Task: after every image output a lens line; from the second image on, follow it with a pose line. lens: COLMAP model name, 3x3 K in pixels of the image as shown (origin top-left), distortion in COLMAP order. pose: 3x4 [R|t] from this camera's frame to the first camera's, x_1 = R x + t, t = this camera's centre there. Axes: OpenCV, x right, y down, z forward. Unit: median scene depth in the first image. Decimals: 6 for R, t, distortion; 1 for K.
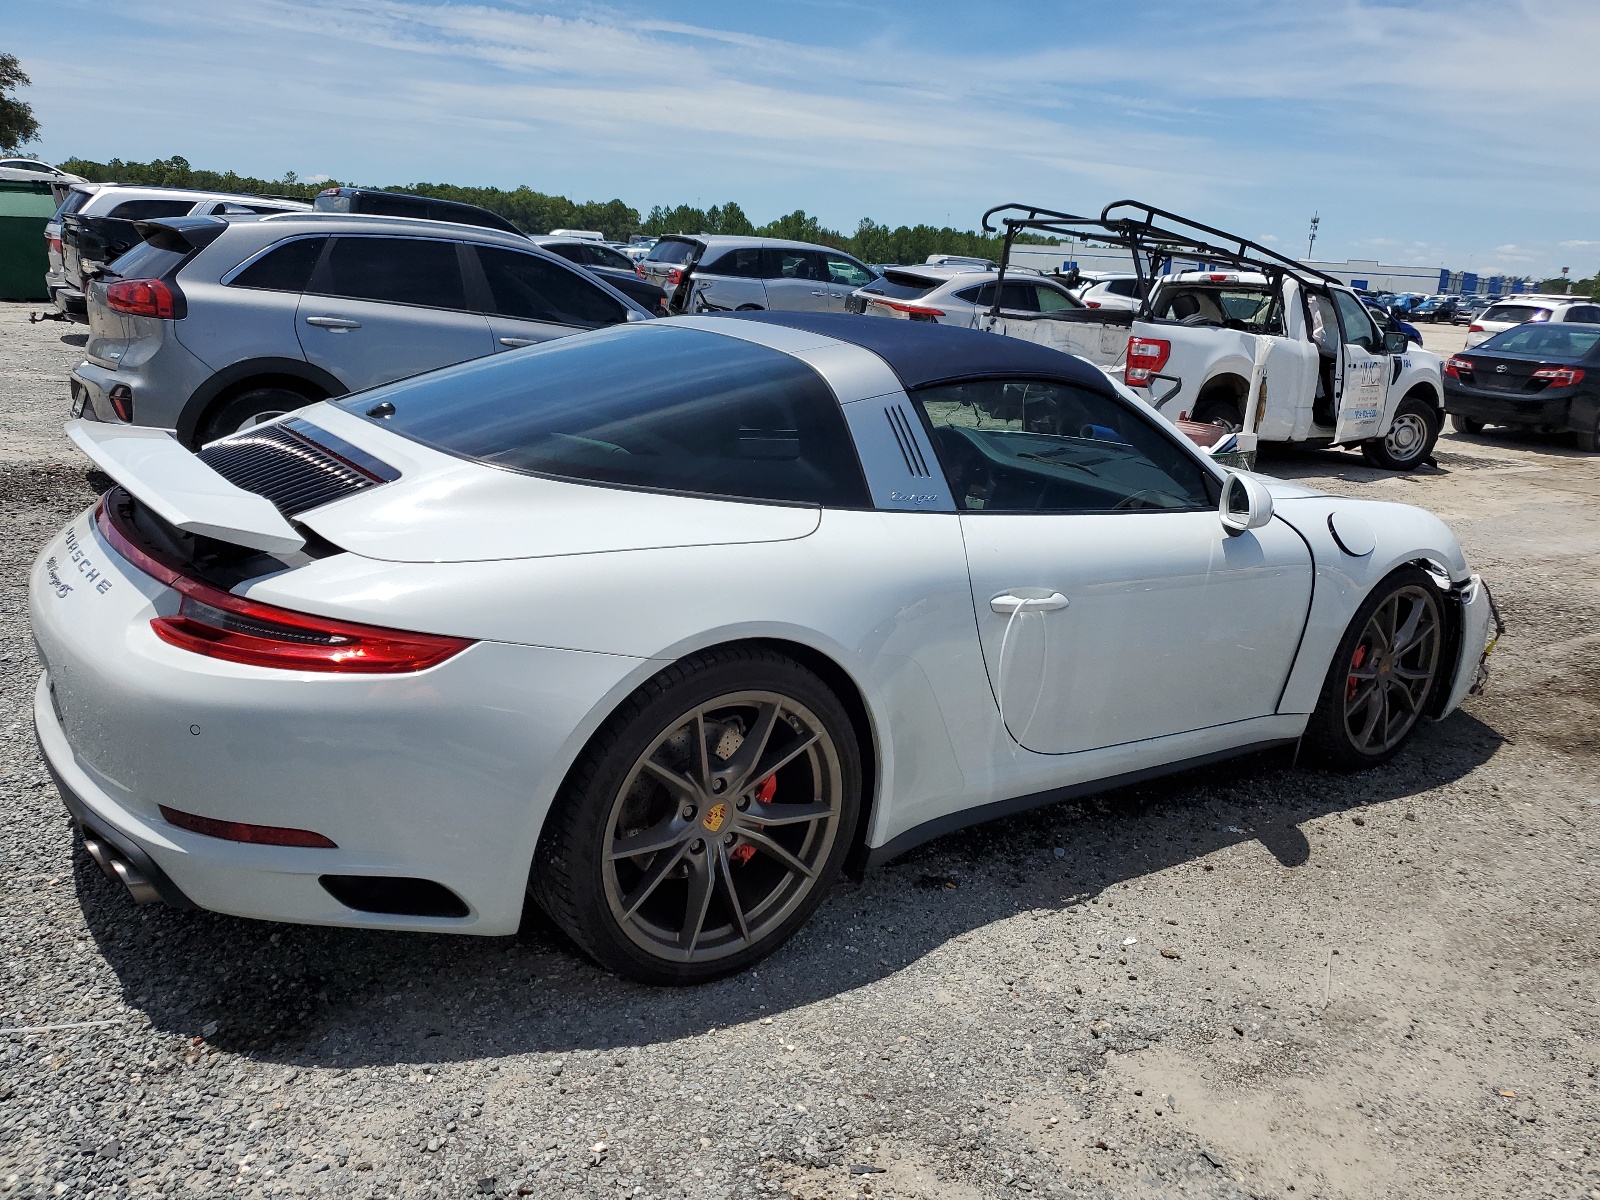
lens RADIAL K [[1231.1, 0, 806.6], [0, 1231.1, 598.1], [0, 0, 1]] dist [0.009875, 0.014289]
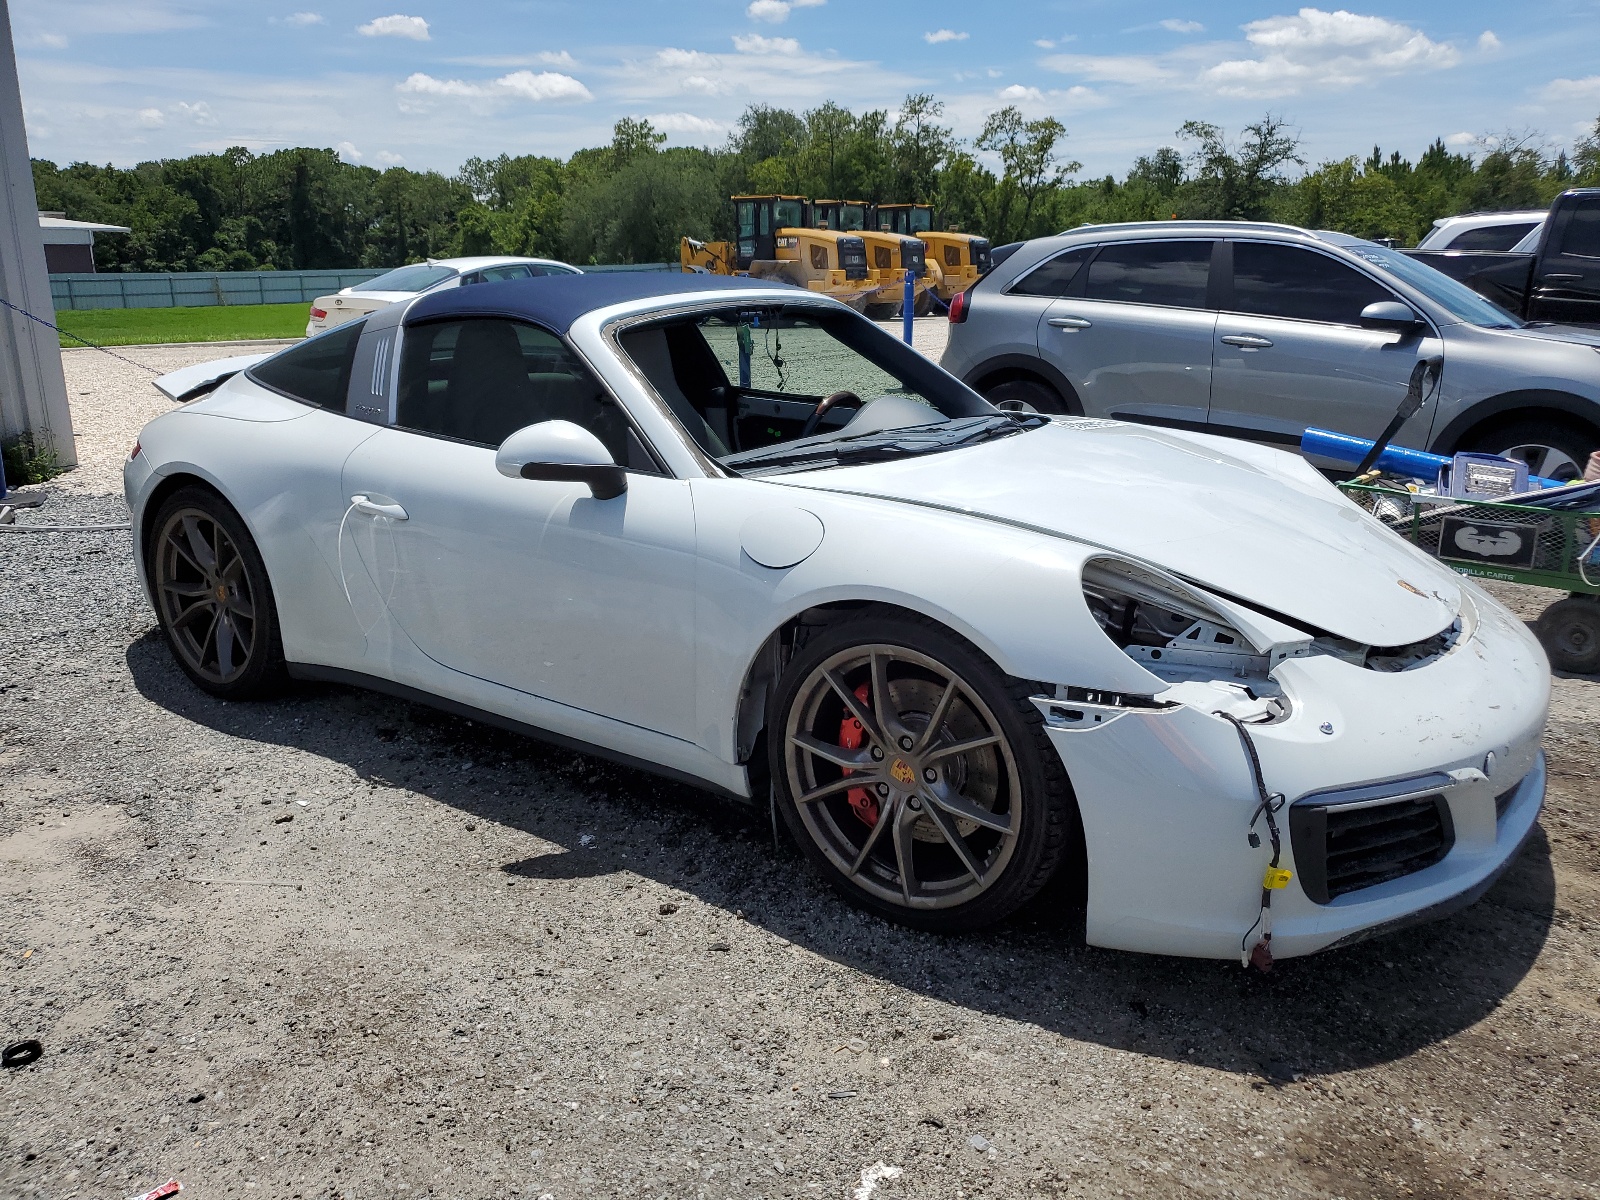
lens RADIAL K [[1231.1, 0, 806.6], [0, 1231.1, 598.1], [0, 0, 1]] dist [0.009875, 0.014289]
pose [[0.323097, 0.174832, -0.930077, 1.465742], [-0.210293, 0.971480, 0.109562, -0.128424], [0.922705, 0.160190, 0.350648, 1.024352]]
